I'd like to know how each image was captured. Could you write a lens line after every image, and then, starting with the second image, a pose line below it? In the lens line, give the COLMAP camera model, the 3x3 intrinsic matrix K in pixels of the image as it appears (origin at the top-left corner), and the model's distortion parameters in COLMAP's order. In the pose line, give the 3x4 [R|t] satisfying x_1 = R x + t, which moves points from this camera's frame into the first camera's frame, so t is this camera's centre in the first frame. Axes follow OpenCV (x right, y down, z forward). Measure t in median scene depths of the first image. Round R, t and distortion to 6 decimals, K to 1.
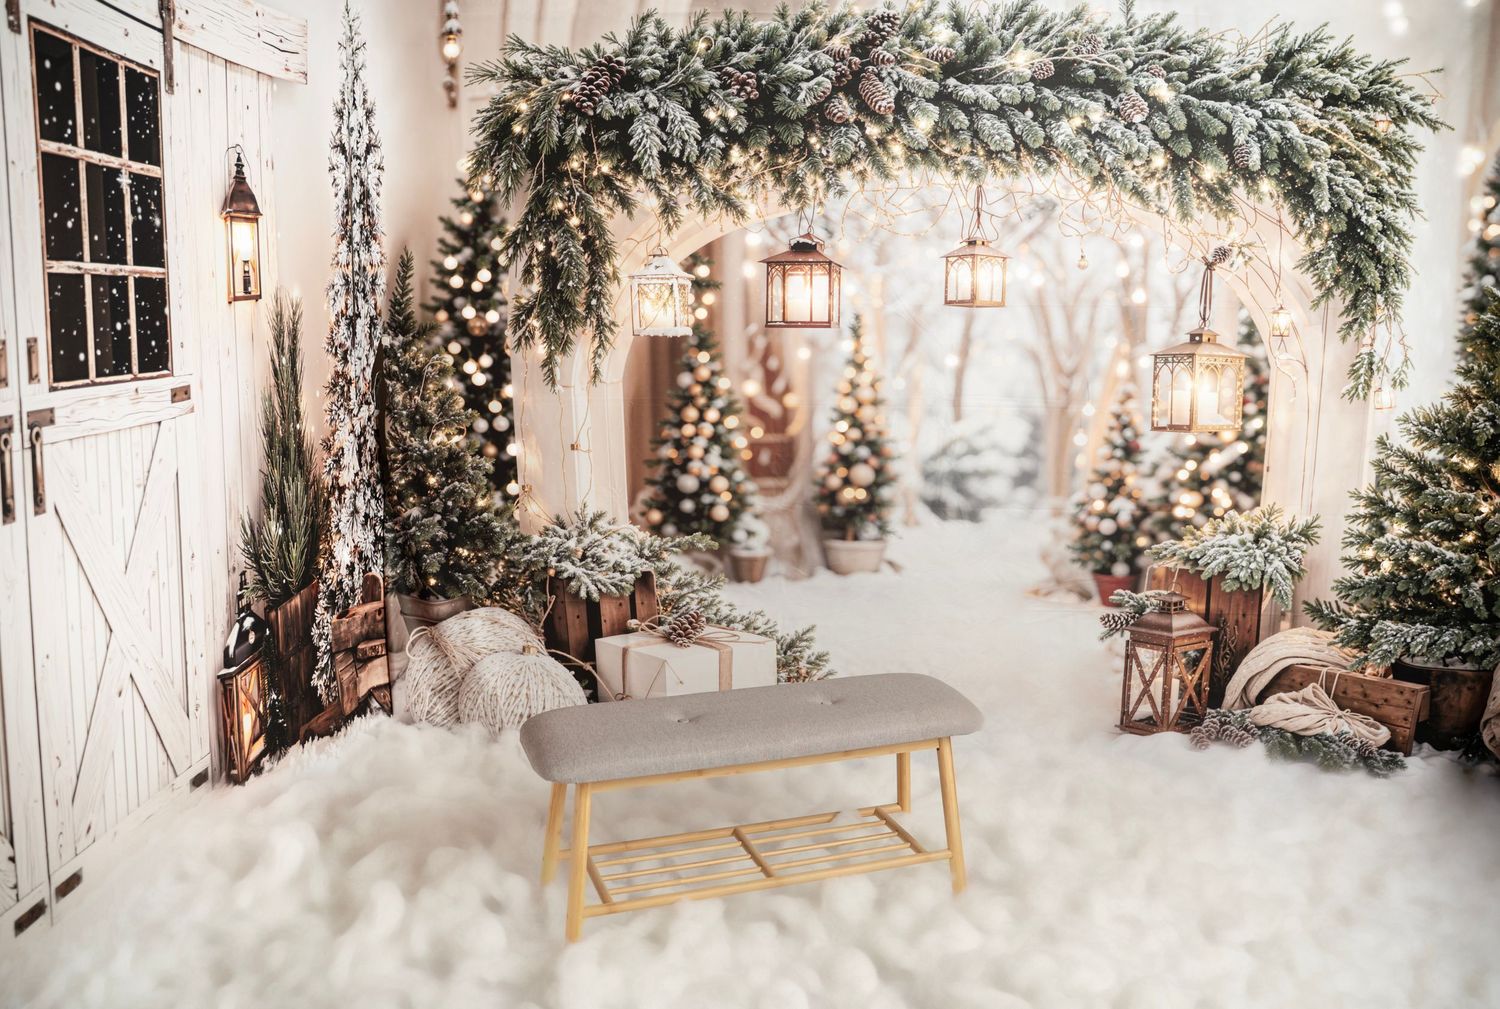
lens RADIAL K [[1357.9, 0, 750.5], [0, 1357.9, 421.3], [0, 0, 1]] dist [-0.098293, 0.052381]
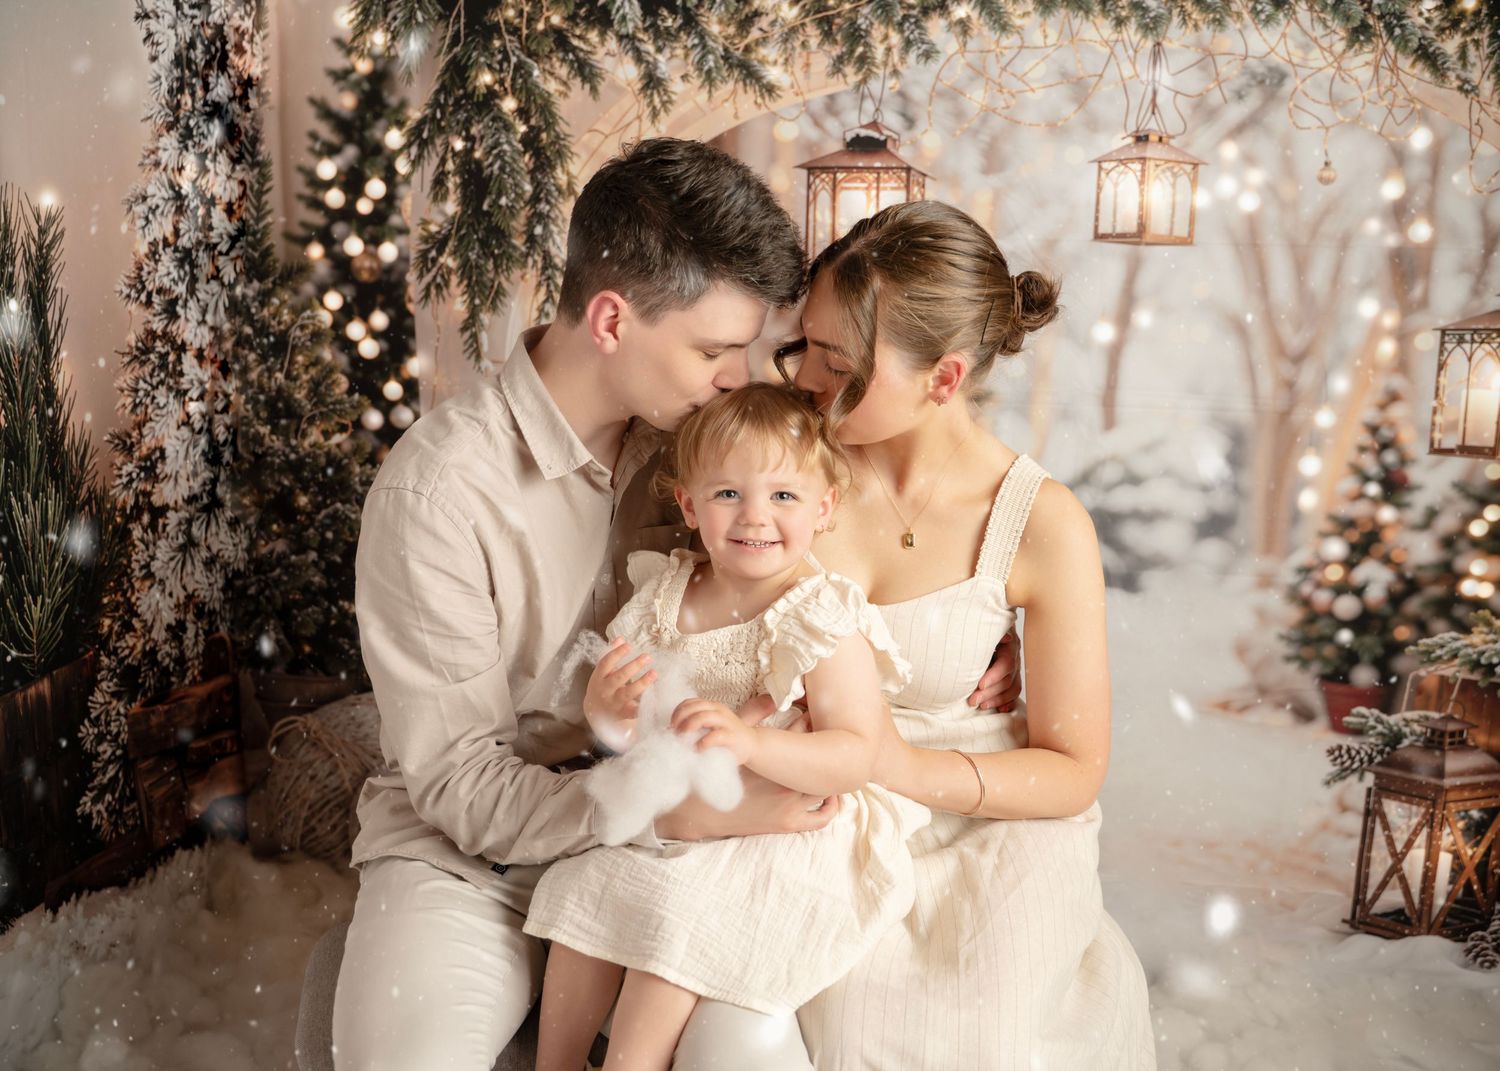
lens RADIAL K [[1391.1, 0, 749.8], [0, 1391.1, 503.2], [0, 0, 1]] dist [-0.070833, 0.000000]
pose [[0.994434, 0.029731, -0.101078, 0.054621], [-0.023926, 0.998020, 0.058175, 0.000538], [0.102608, -0.055433, 0.993176, 0.350310]]
